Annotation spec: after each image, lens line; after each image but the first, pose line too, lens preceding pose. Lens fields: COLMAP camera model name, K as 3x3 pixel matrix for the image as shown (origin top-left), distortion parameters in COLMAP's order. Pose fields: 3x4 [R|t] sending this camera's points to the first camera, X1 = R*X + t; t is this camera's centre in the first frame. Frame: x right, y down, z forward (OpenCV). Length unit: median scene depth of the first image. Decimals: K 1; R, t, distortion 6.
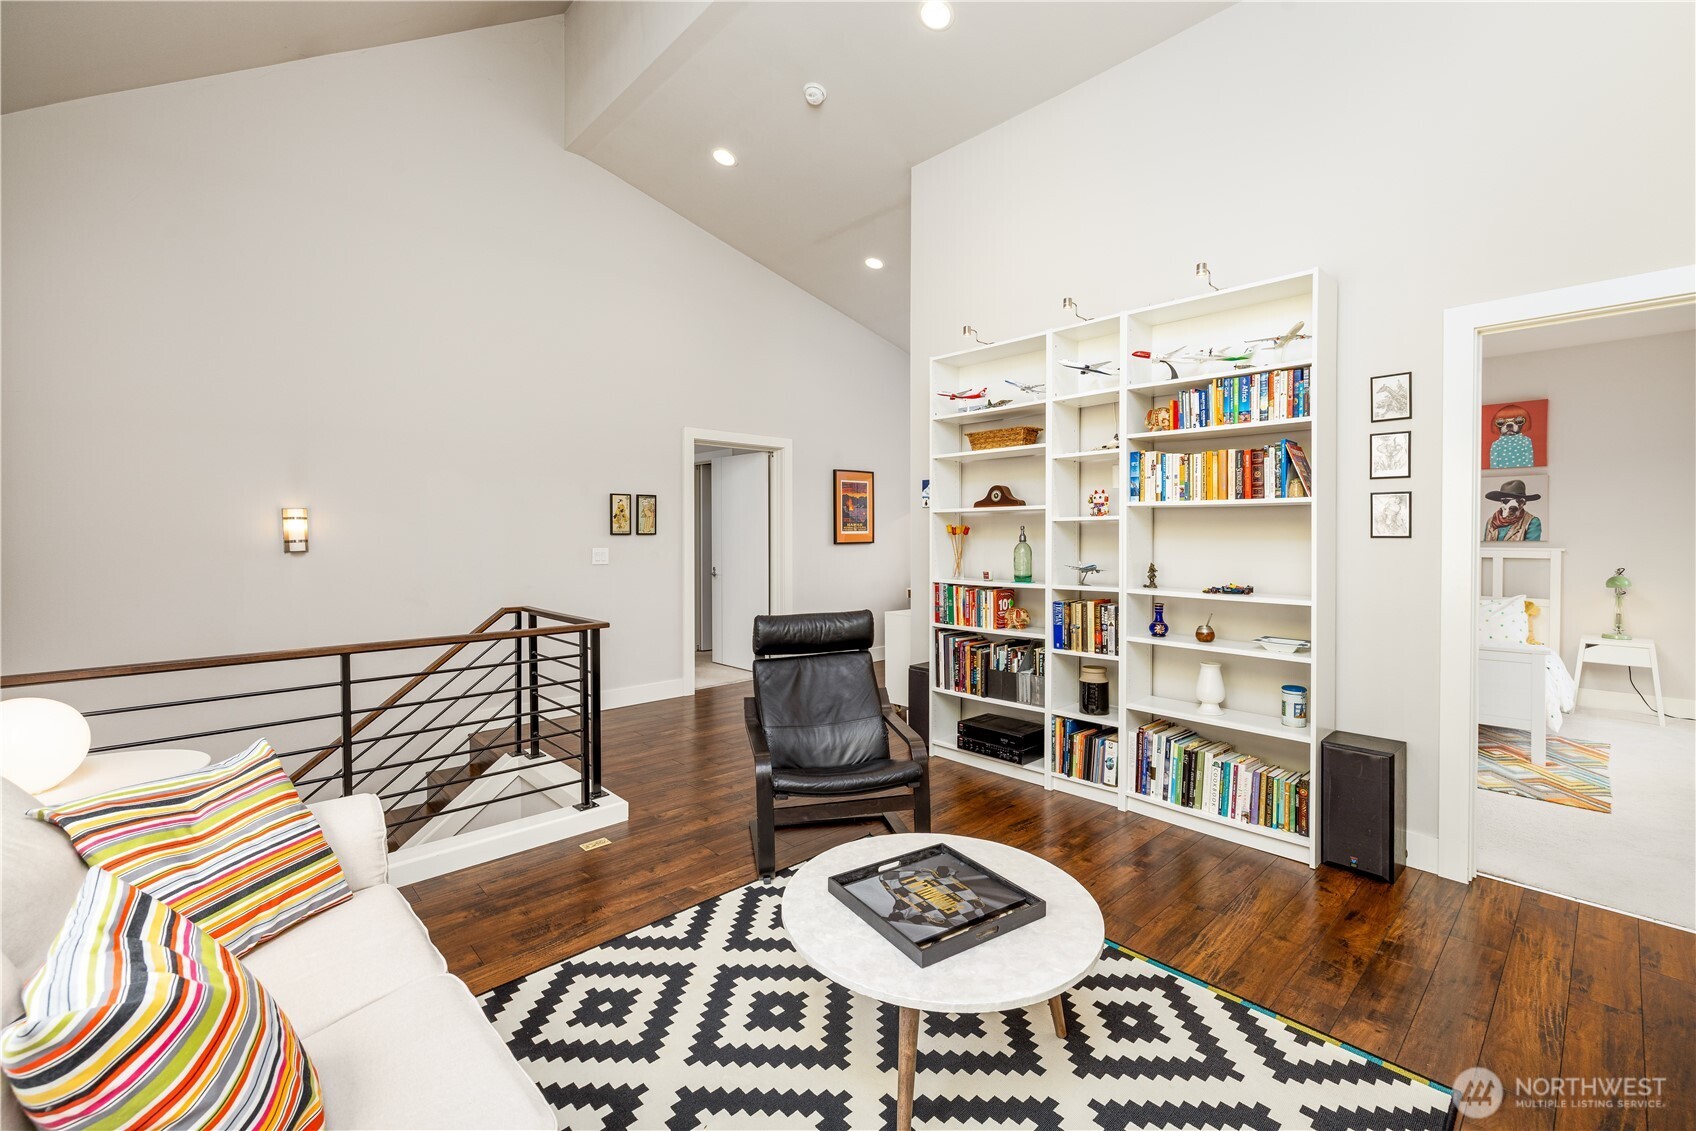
lens RADIAL K [[715.2, 0, 837.4], [0, 715.2, 548.5], [0, 0, 1]] dist [0.001075, -0.000728]
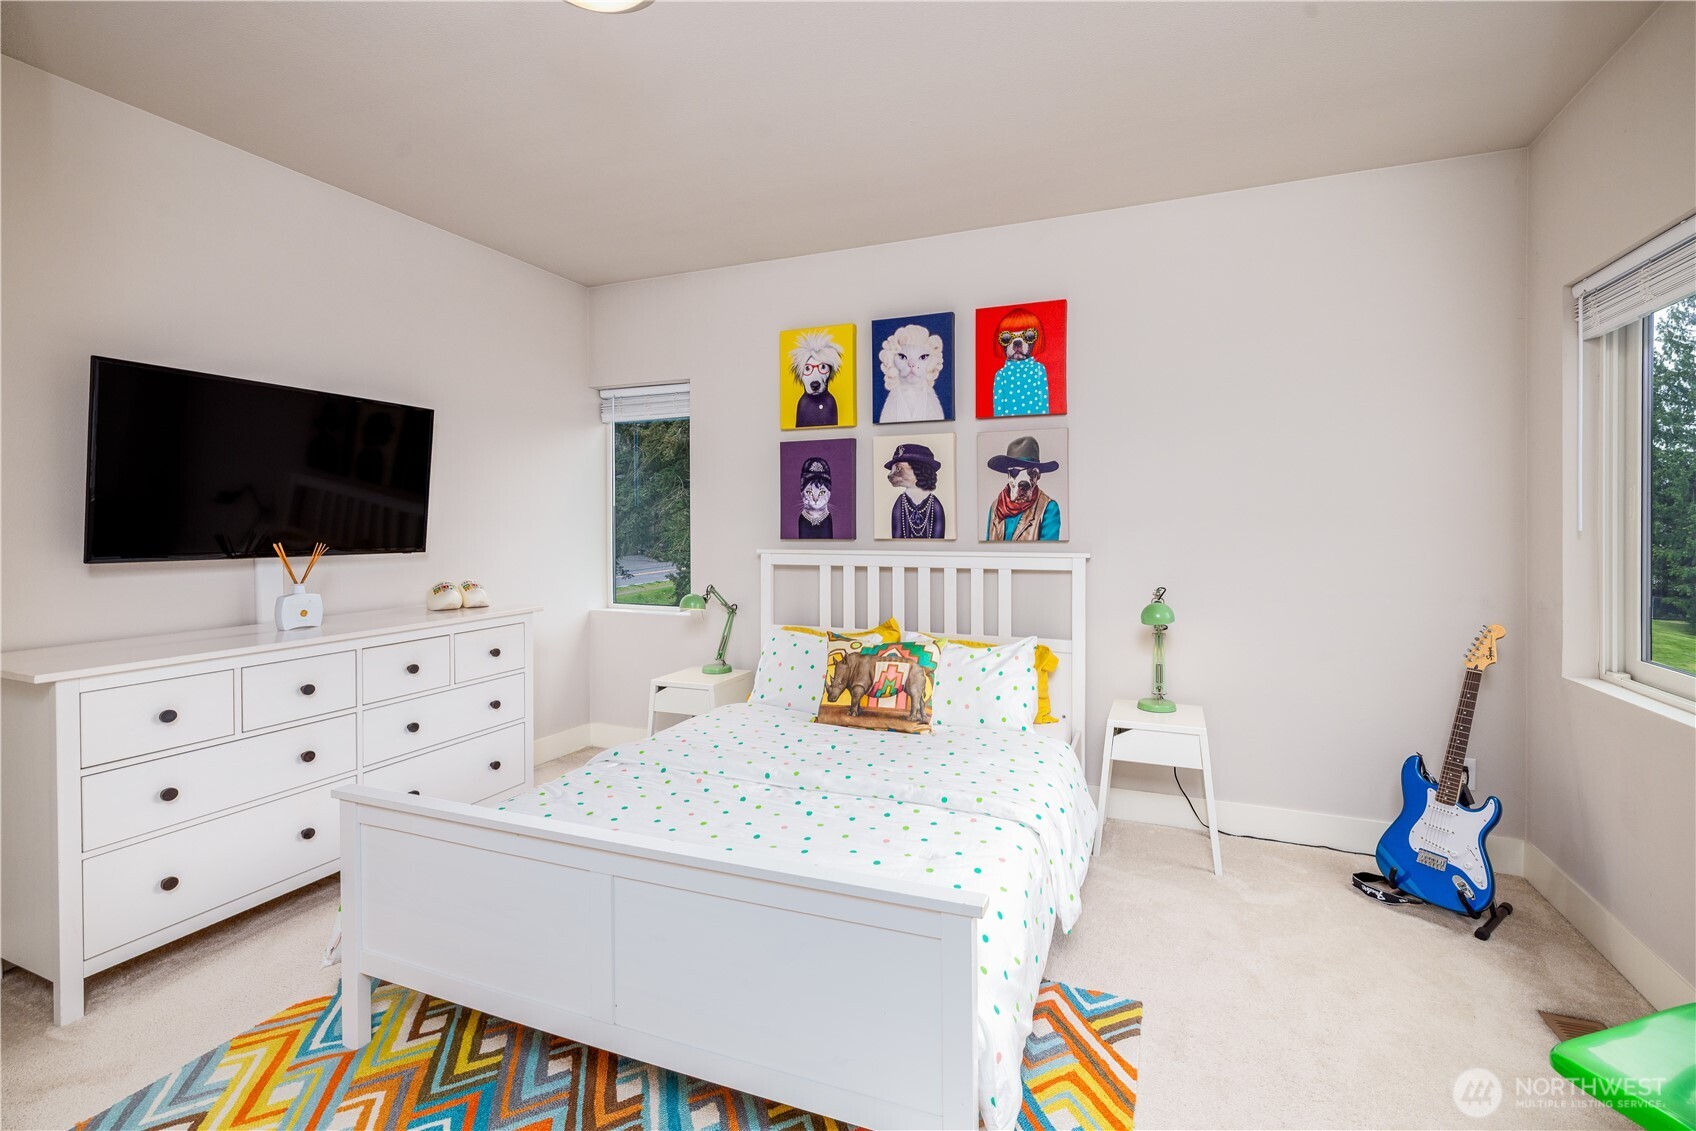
lens RADIAL K [[715.2, 0, 855.2], [0, 715.2, 555.7], [0, 0, 1]] dist [0.001075, -0.000728]
pose [[0.909157, -0.005922, 0.416412, 0.579962], [0.010337, 0.999912, -0.008349, 0.005087], [-0.416326, 0.011895, 0.909138, 0.530645]]
